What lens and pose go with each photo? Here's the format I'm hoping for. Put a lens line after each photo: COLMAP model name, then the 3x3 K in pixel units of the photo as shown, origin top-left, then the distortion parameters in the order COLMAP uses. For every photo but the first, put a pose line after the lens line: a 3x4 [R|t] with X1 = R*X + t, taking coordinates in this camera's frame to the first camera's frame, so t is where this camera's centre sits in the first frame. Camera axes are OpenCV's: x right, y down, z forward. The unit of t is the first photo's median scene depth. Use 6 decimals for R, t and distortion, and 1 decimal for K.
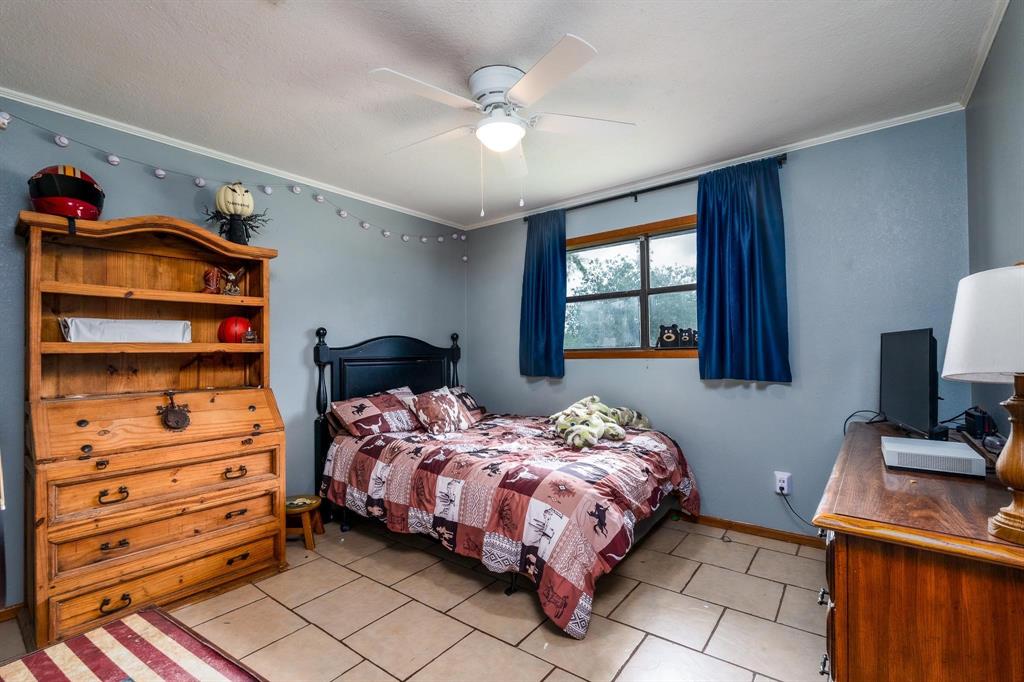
lens RADIAL K [[452.0, 0, 503.4], [0, 452.0, 347.2], [0, 0, 1]] dist [-0.004554, 0.001074]
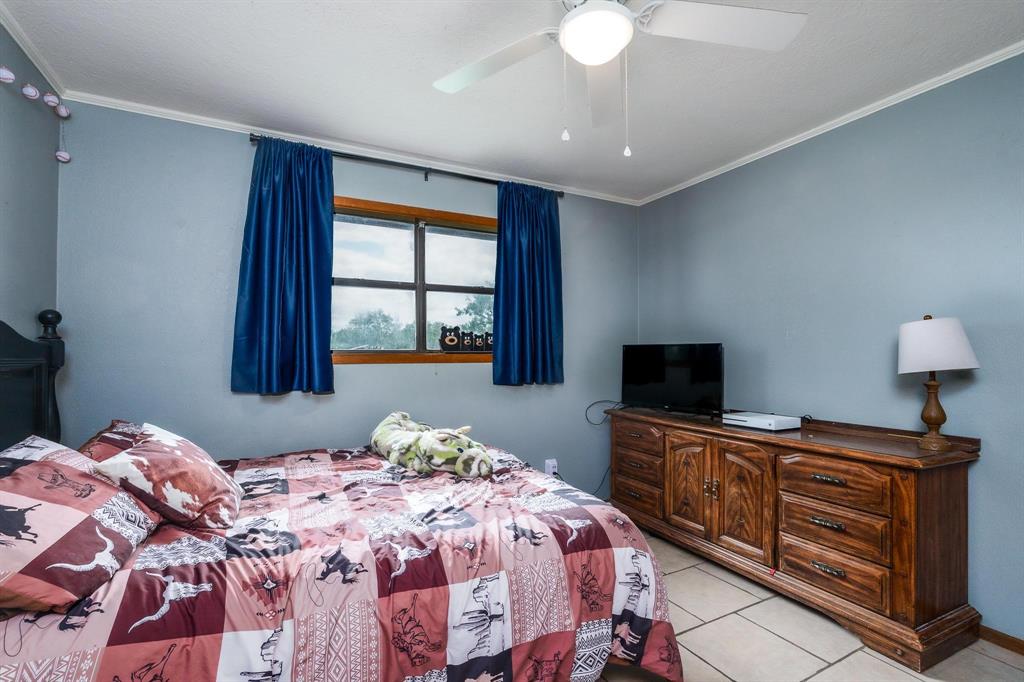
lens RADIAL K [[452.0, 0, 507.3], [0, 452.0, 348.4], [0, 0, 1]] dist [-0.004554, 0.001074]
pose [[0.432052, 0.028413, 0.901401, -0.432234], [-0.019904, 0.999561, -0.021967, 0.013238], [-0.901629, -0.008450, 0.432428, 0.517263]]
